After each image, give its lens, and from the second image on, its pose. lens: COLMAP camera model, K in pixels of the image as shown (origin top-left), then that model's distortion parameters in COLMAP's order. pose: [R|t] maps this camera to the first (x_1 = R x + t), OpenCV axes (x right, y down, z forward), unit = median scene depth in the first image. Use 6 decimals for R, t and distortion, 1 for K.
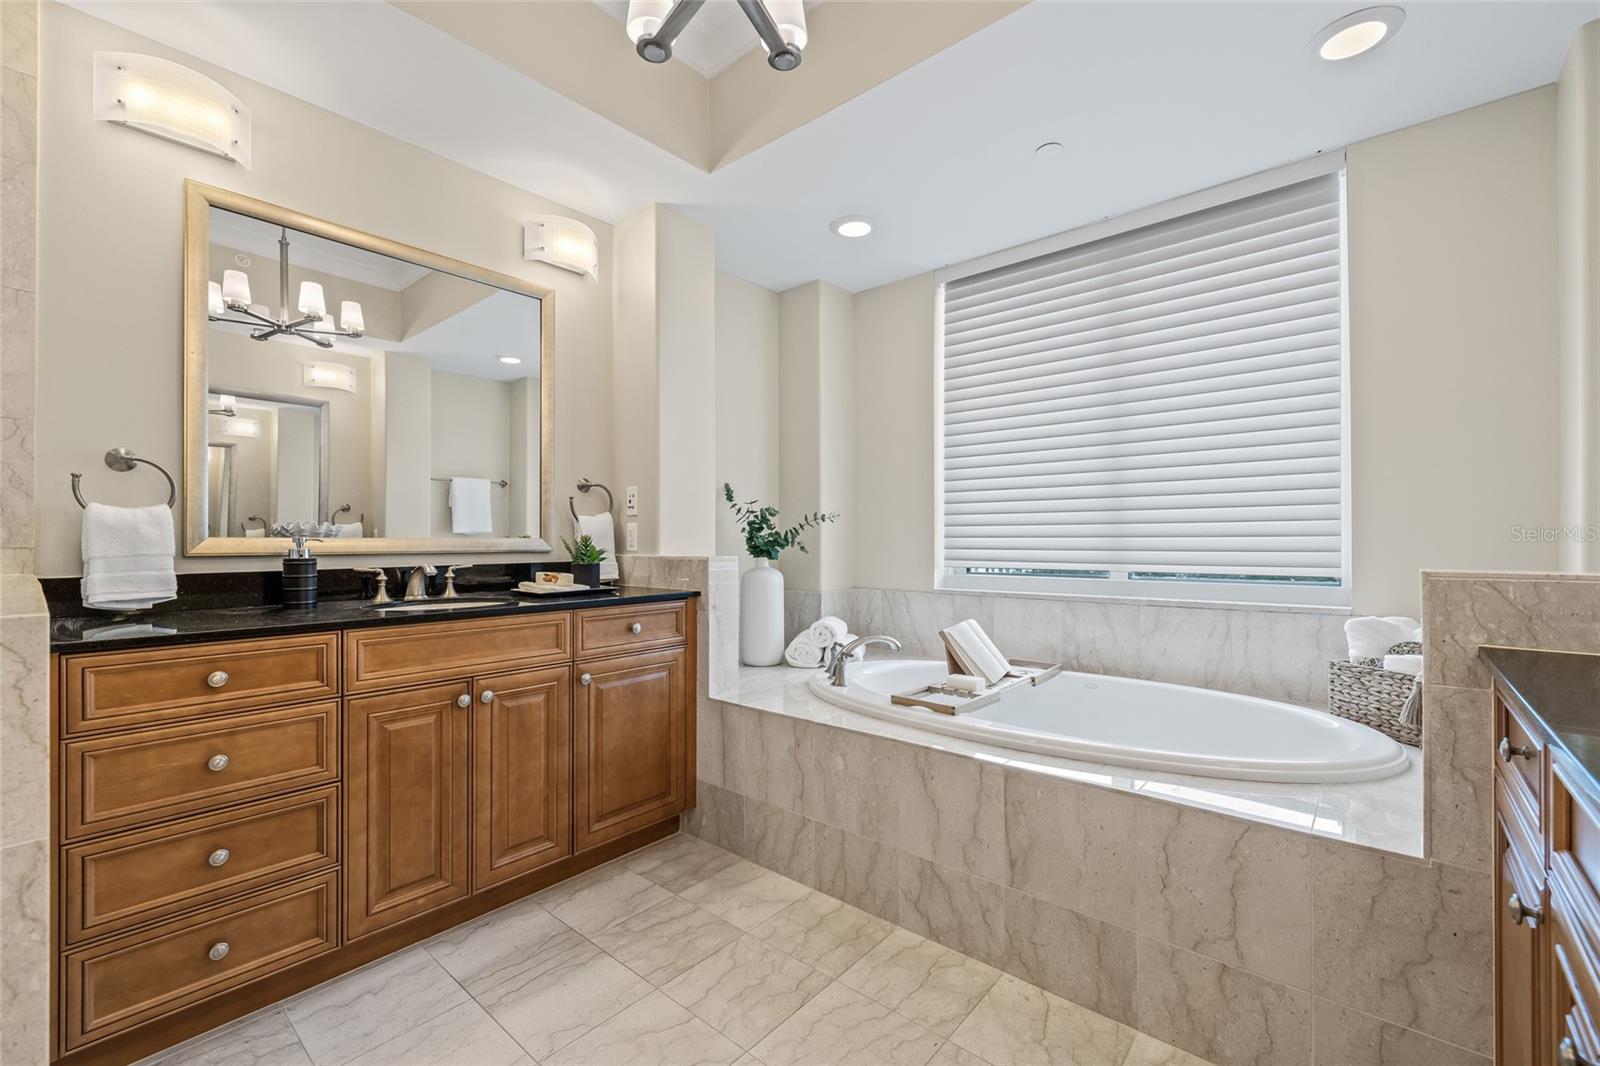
lens RADIAL K [[650.8, 0, 813.1], [0, 650.8, 536.1], [0, 0, 1]] dist [0.000773, 0.000009]
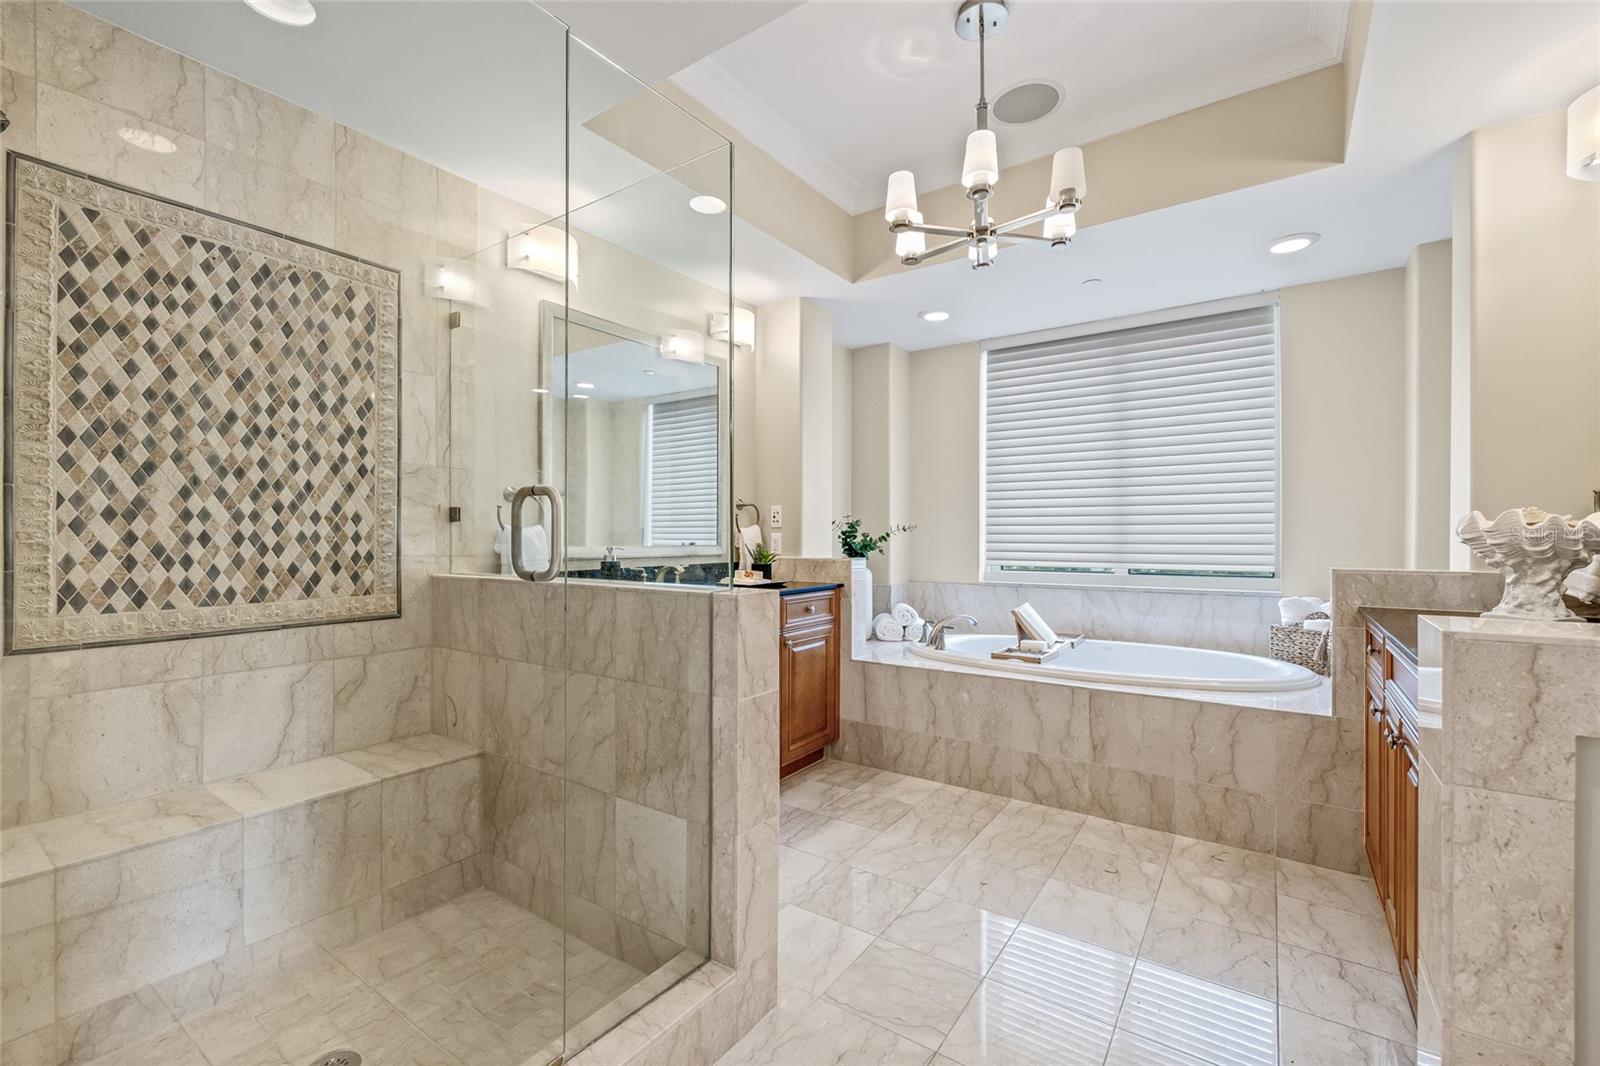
lens RADIAL K [[657.5, 0, 797.4], [0, 657.5, 535.4], [0, 0, 1]] dist [0.001800, 0.000115]
pose [[0.995763, 0.002084, 0.091935, -0.482967], [-0.002471, 0.999989, 0.004098, -0.028281], [-0.091926, -0.004308, 0.995757, -0.468594]]
